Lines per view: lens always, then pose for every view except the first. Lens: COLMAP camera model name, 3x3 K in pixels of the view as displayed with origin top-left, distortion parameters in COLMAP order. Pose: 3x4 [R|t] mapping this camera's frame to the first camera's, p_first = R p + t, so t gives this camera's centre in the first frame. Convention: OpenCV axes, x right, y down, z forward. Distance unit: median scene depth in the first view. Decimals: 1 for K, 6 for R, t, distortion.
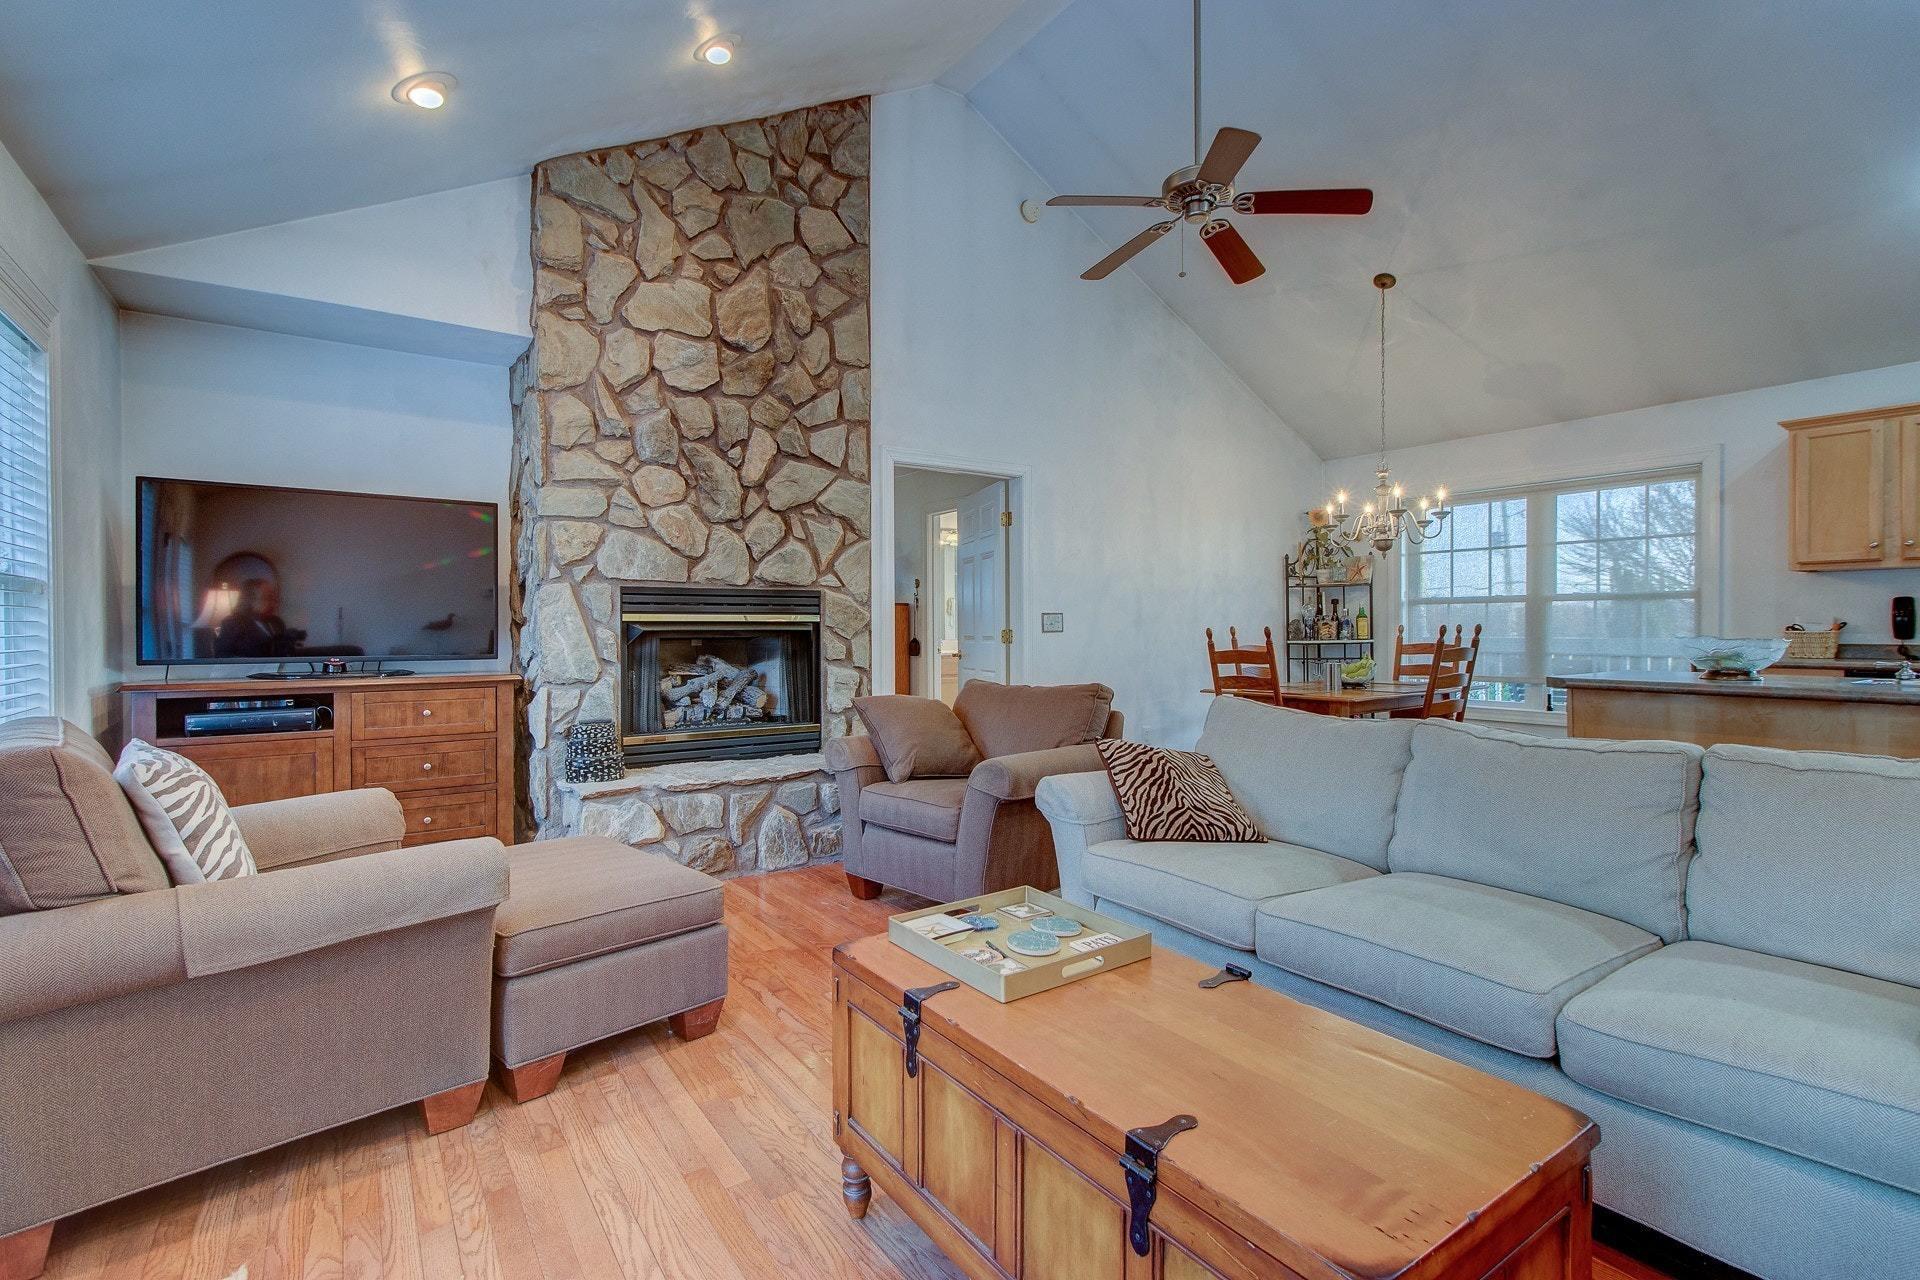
lens RADIAL K [[895.8, 0, 932.1], [0, 895.8, 633.3], [0, 0, 1]] dist [0.000004, 0.002110]
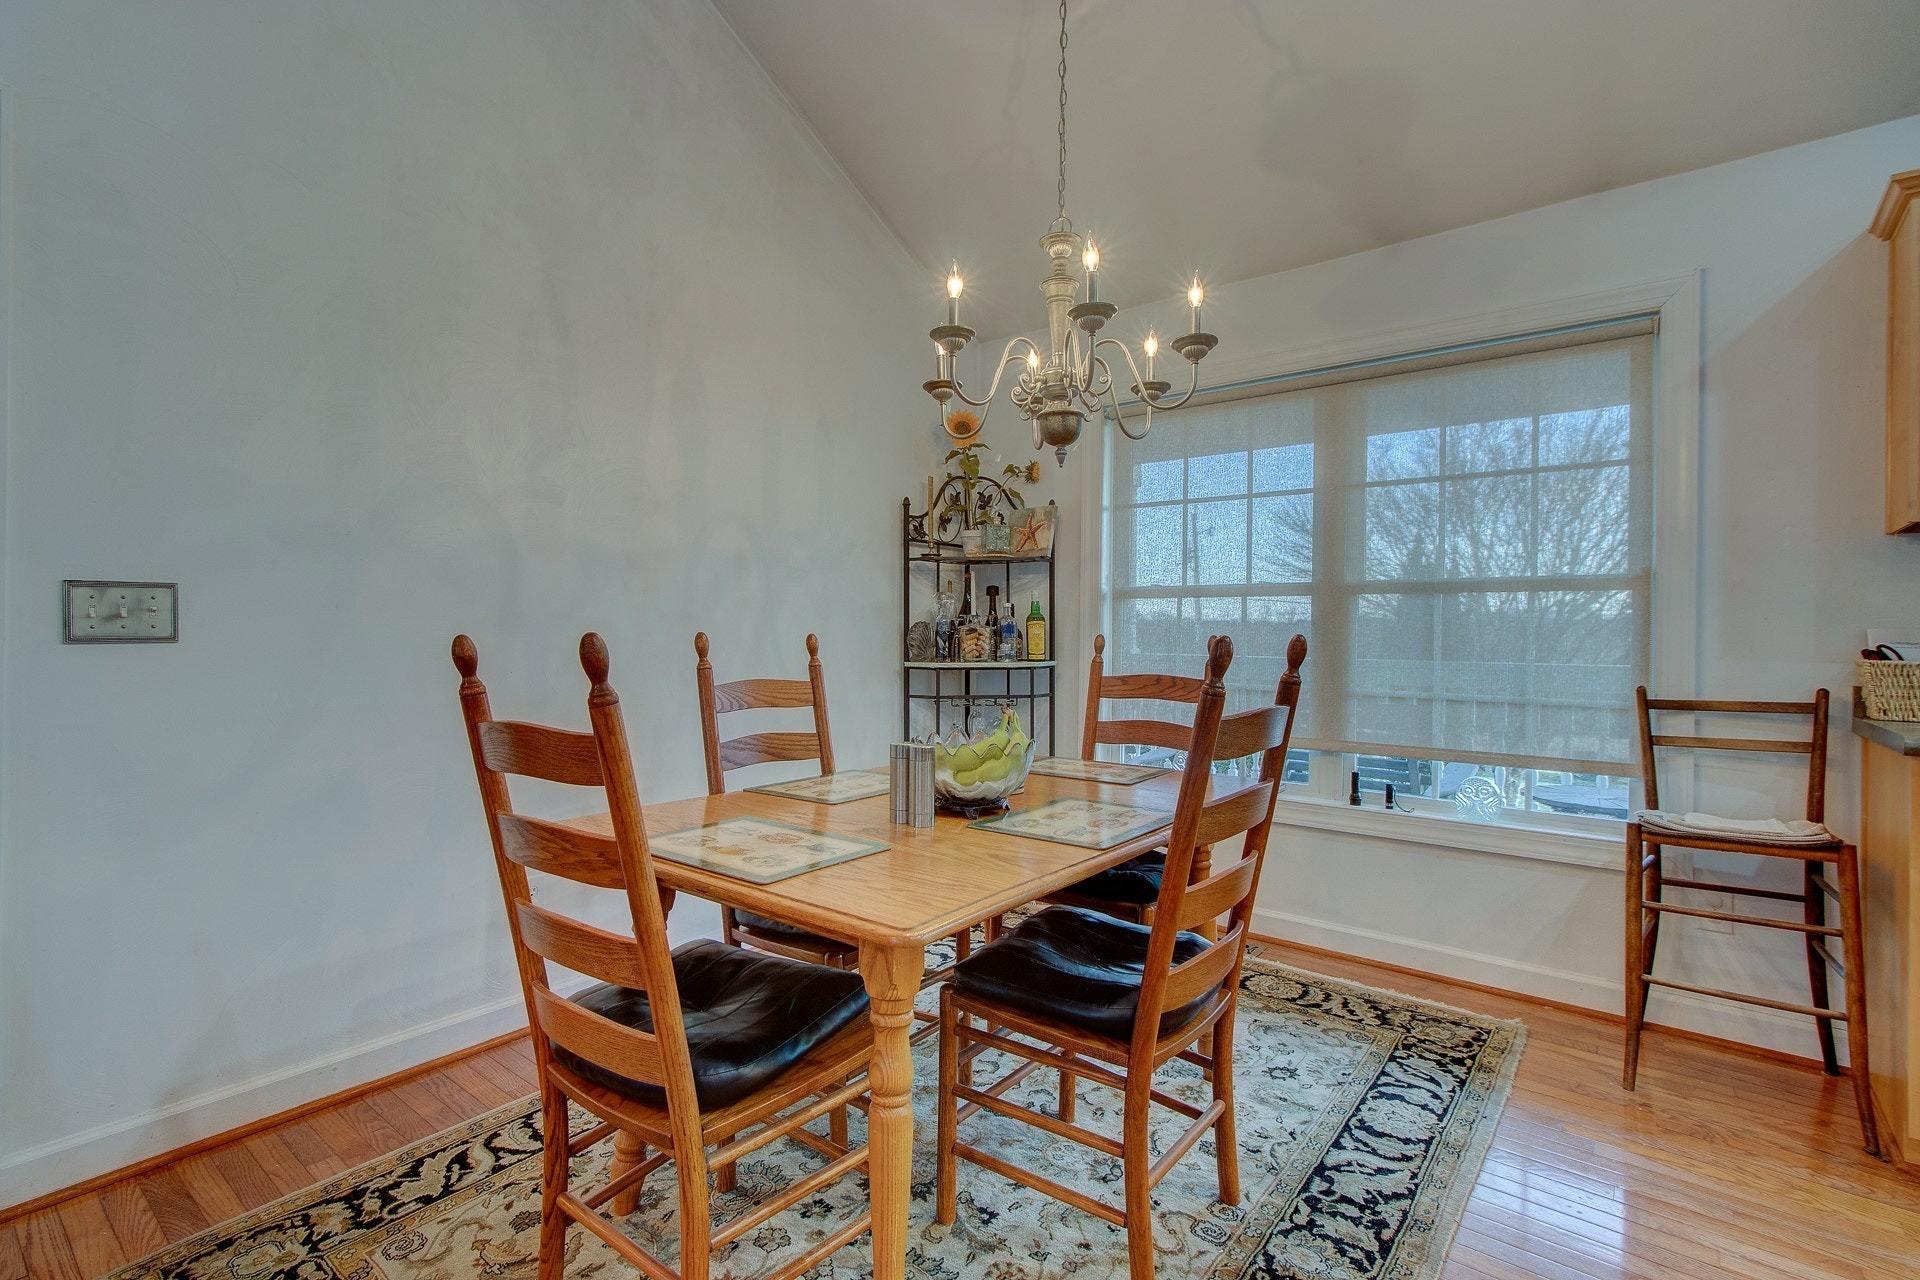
lens RADIAL K [[895.8, 0, 935.3], [0, 895.8, 631.4], [0, 0, 1]] dist [0.000004, 0.002110]
pose [[0.956587, 0.015857, 0.291014, 0.286880], [-0.013496, 0.999858, -0.010117, -0.004985], [-0.291133, 0.005750, 0.956665, 0.542501]]
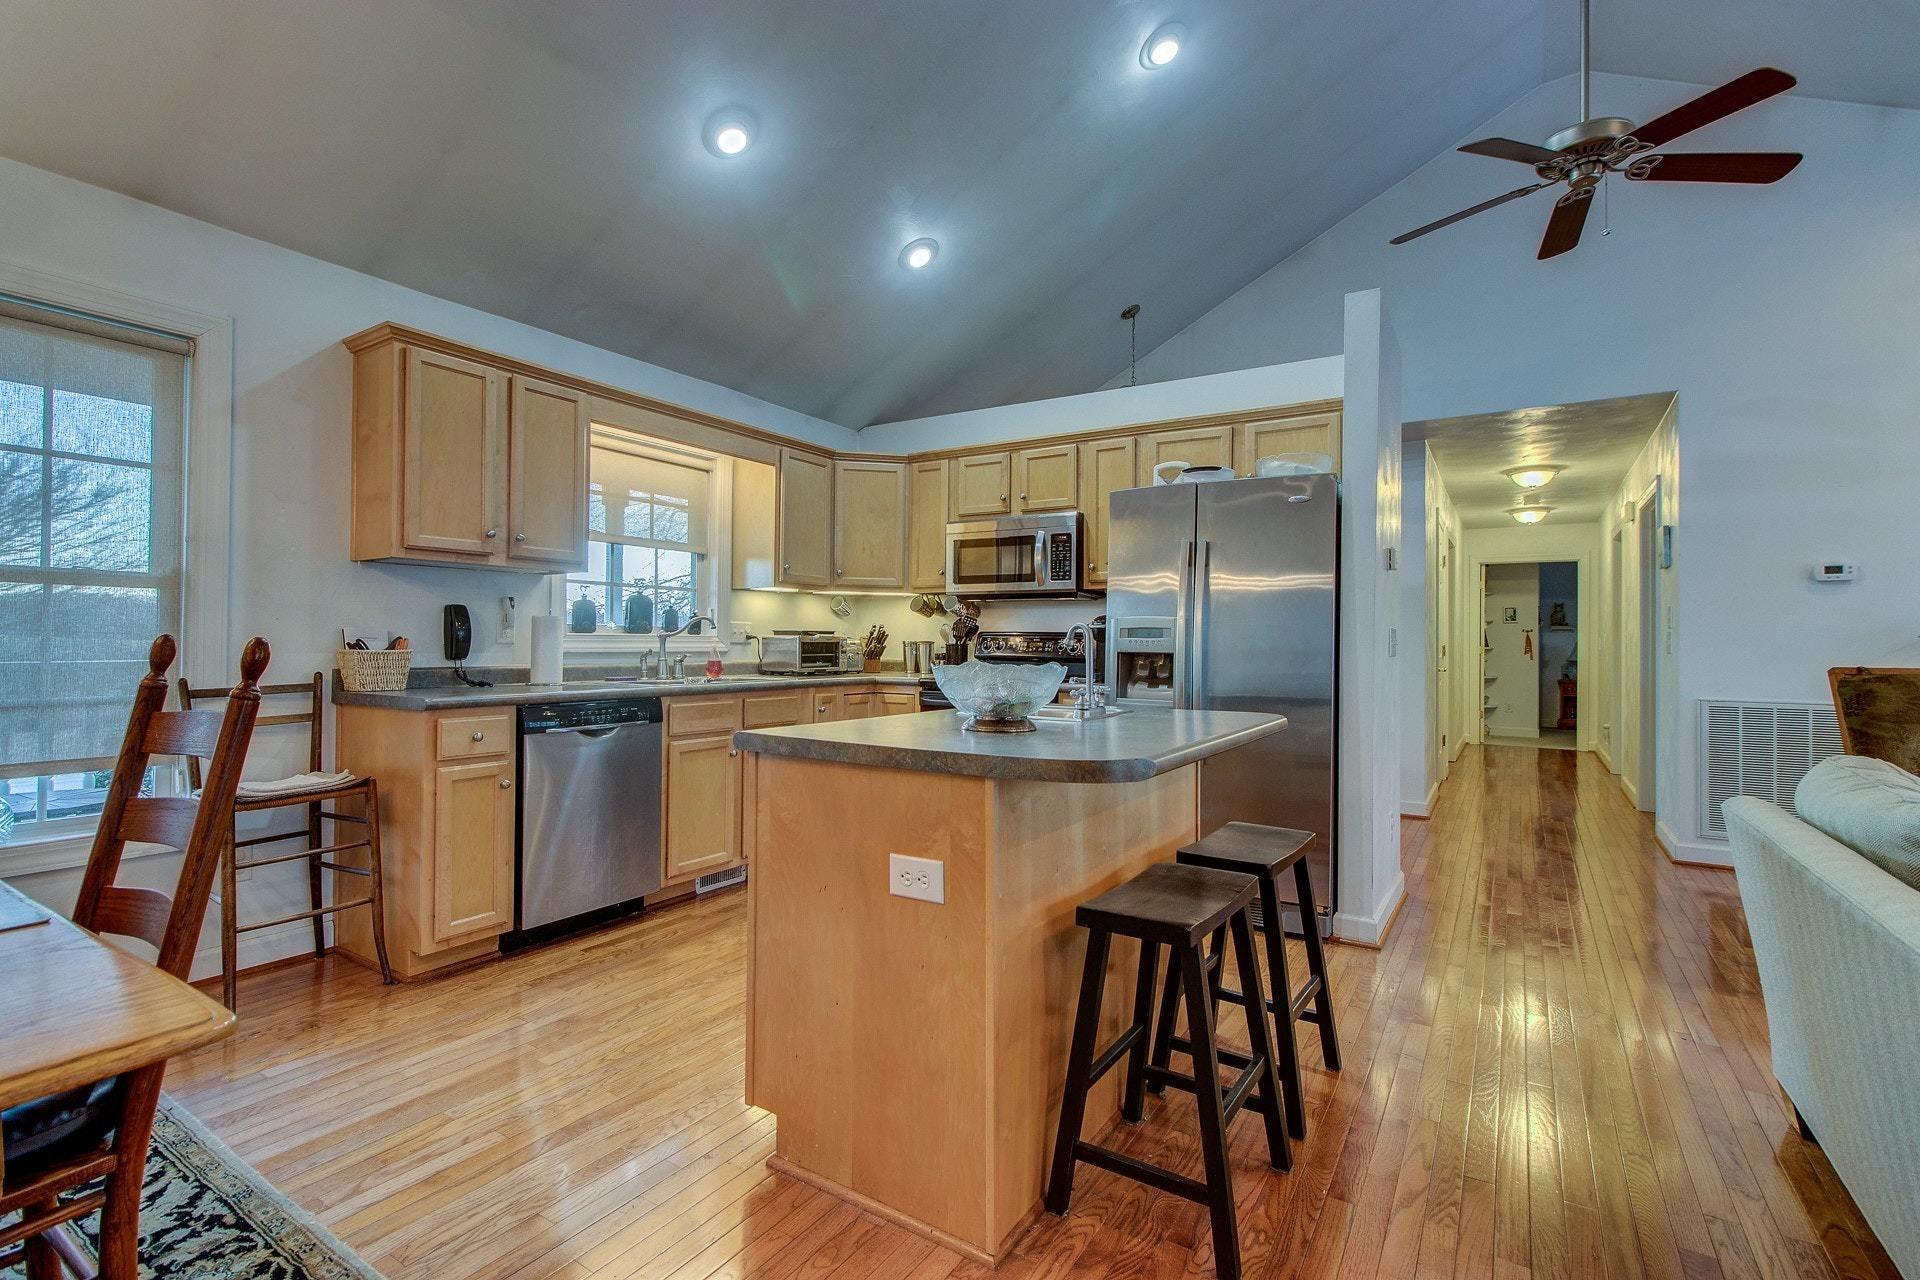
lens RADIAL K [[895.8, 0, 951.7], [0, 895.8, 626.3], [0, 0, 1]] dist [0.000004, 0.002110]
pose [[-0.410181, 0.017085, 0.911844, 0.152738], [0.000178, 0.999826, -0.018654, -0.005819], [-0.912004, -0.007489, -0.410113, 0.672677]]
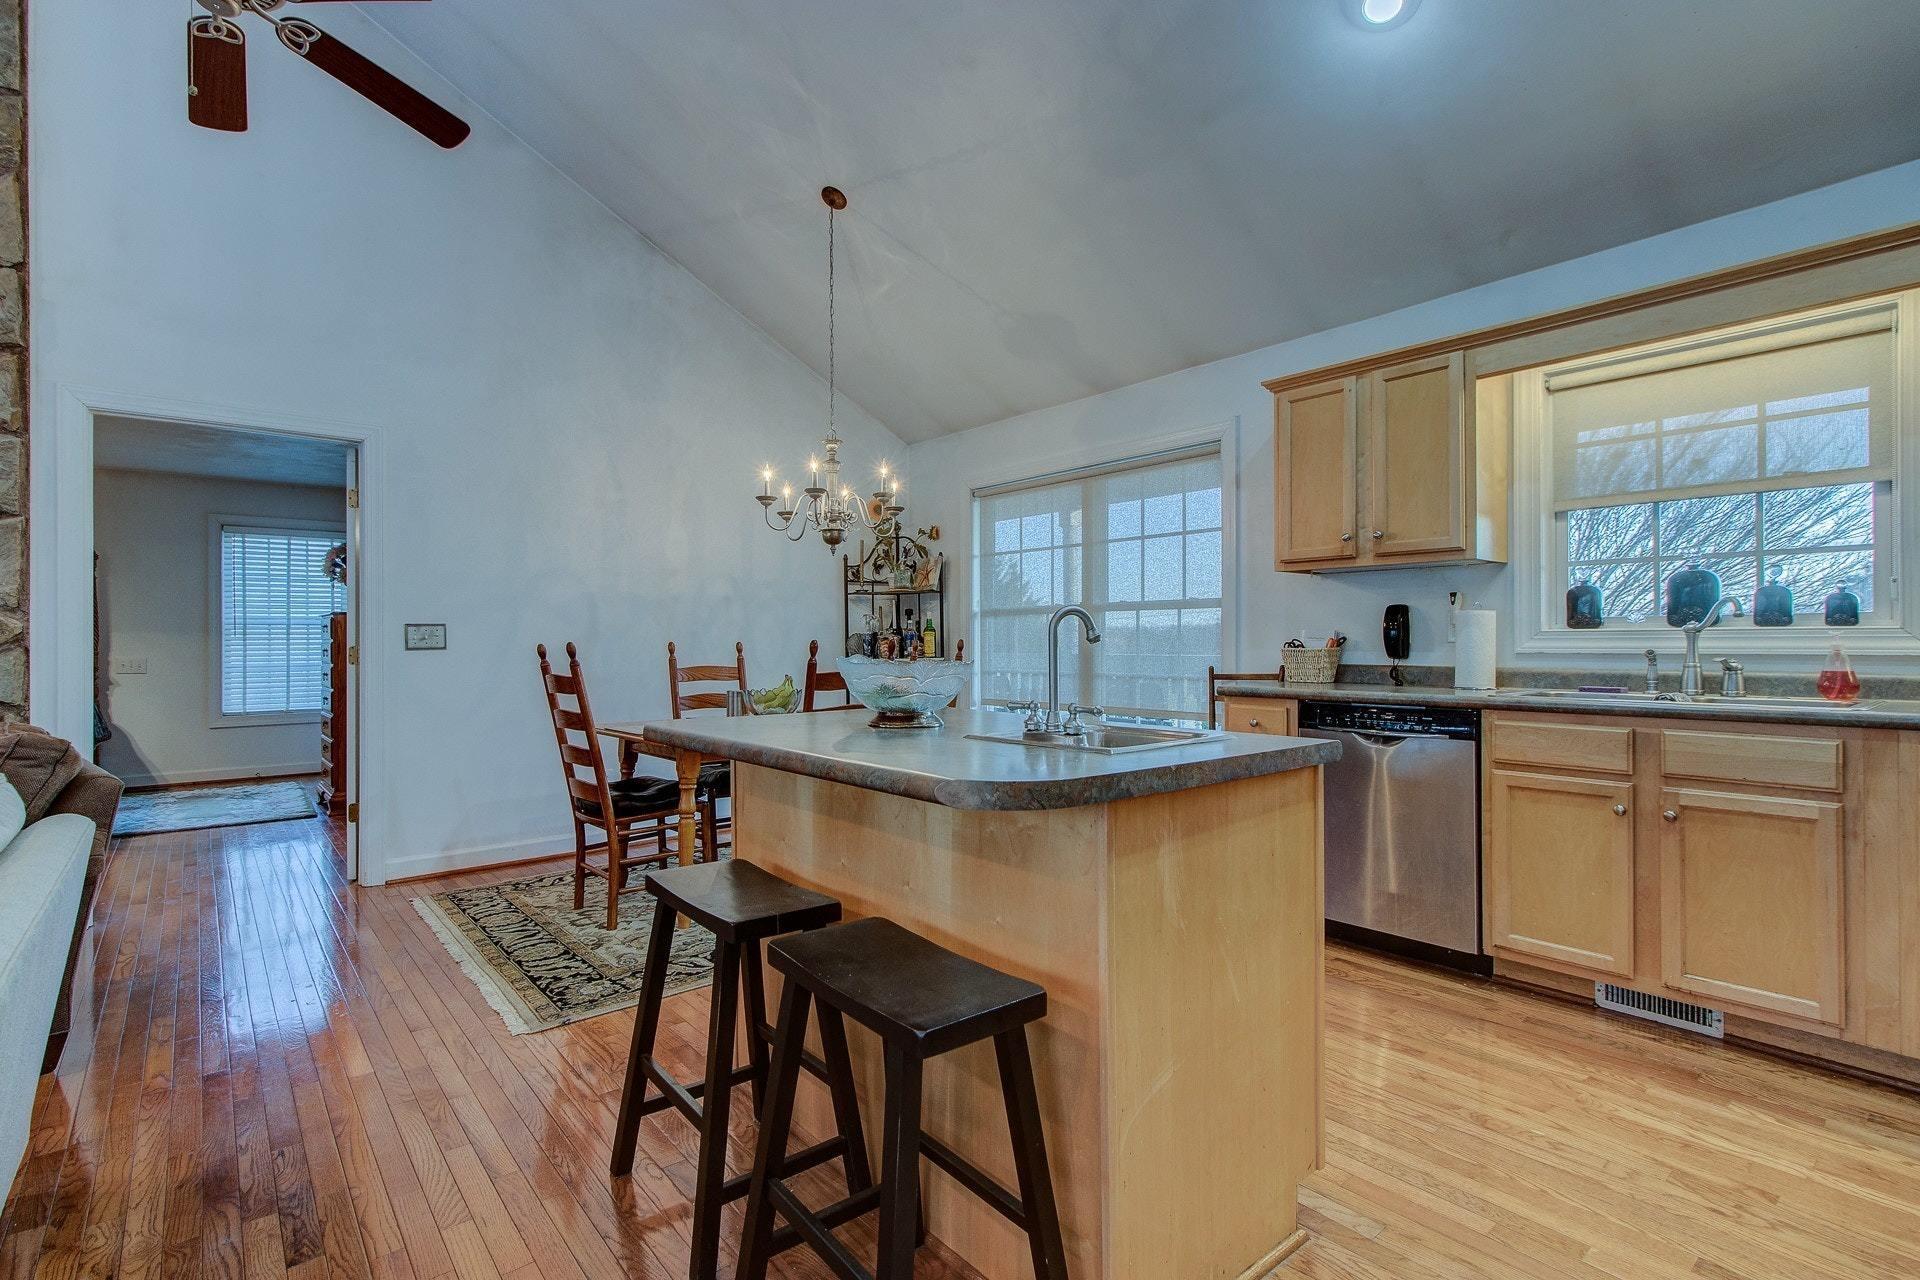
lens RADIAL K [[895.8, 0, 926.2], [0, 895.8, 641.0], [0, 0, 1]] dist [0.000004, 0.002110]
pose [[0.995598, 0.000804, 0.093725, 0.433030], [-0.000063, 0.999969, -0.007908, -0.001948], [-0.093729, 0.007868, 0.995567, 0.186204]]
